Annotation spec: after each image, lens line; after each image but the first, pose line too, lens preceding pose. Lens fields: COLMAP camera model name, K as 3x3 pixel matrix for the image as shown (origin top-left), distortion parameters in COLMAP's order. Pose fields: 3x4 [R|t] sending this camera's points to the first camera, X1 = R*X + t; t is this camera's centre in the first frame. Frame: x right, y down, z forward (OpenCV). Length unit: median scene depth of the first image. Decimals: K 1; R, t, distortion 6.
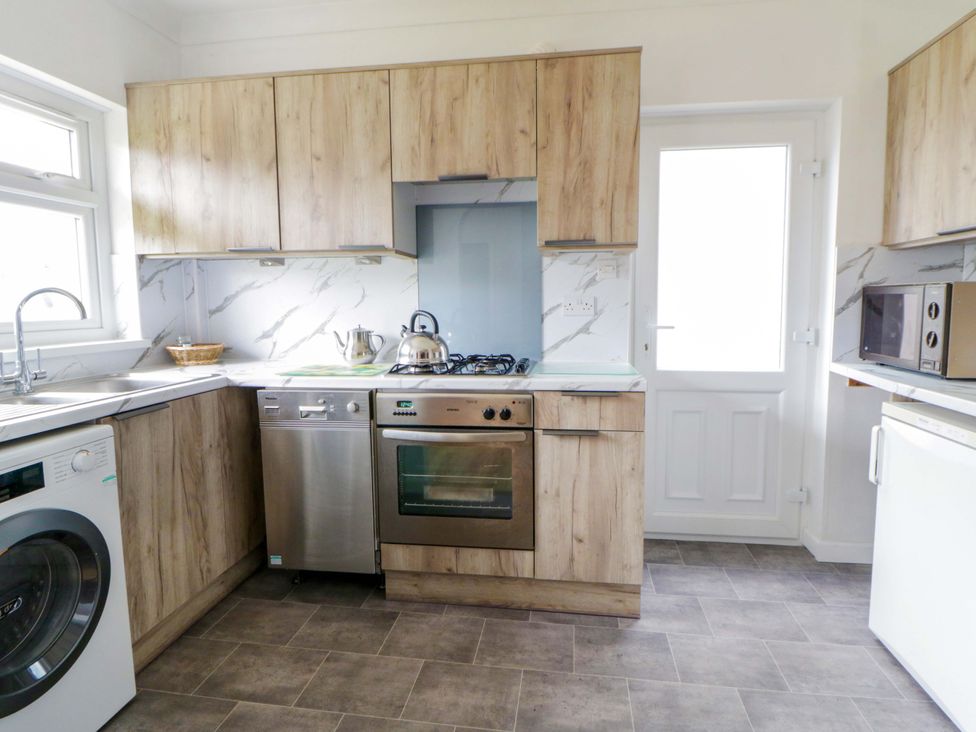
lens RADIAL K [[512.9, 0, 508.1], [0, 512.9, 344.9], [0, 0, 1]] dist [0.004452, -0.015027]
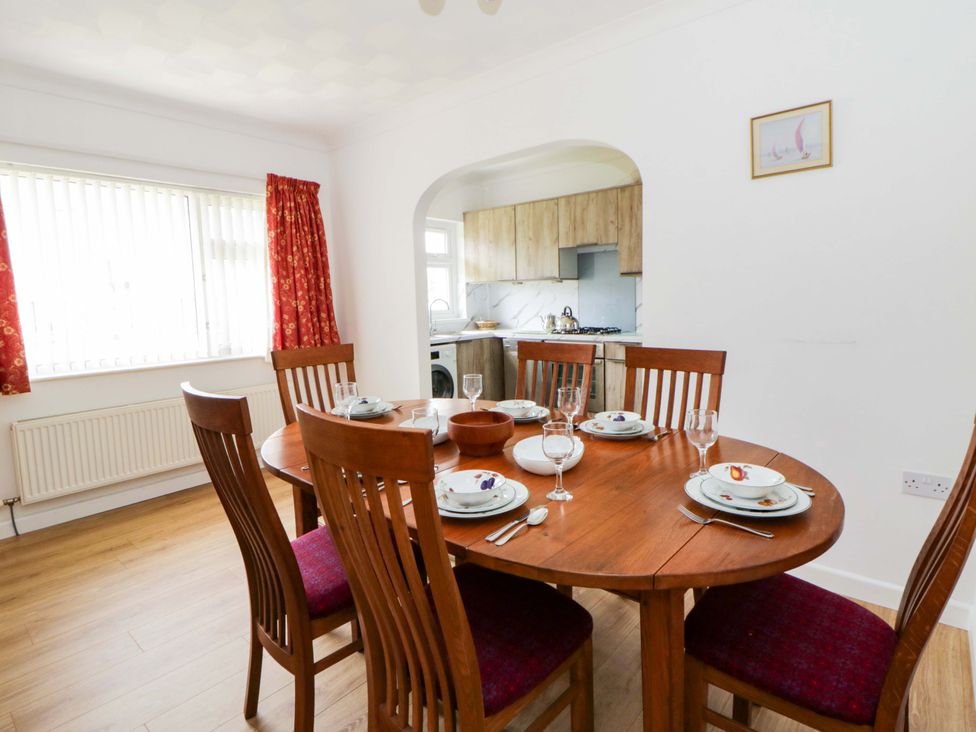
lens RADIAL K [[512.9, 0, 510.7], [0, 512.9, 343.9], [0, 0, 1]] dist [0.004452, -0.015027]
pose [[0.849304, 0.035114, -0.526735, 0.825028], [-0.026848, 0.999367, 0.023332, 0.053956], [0.527221, -0.005674, 0.849709, -1.055196]]
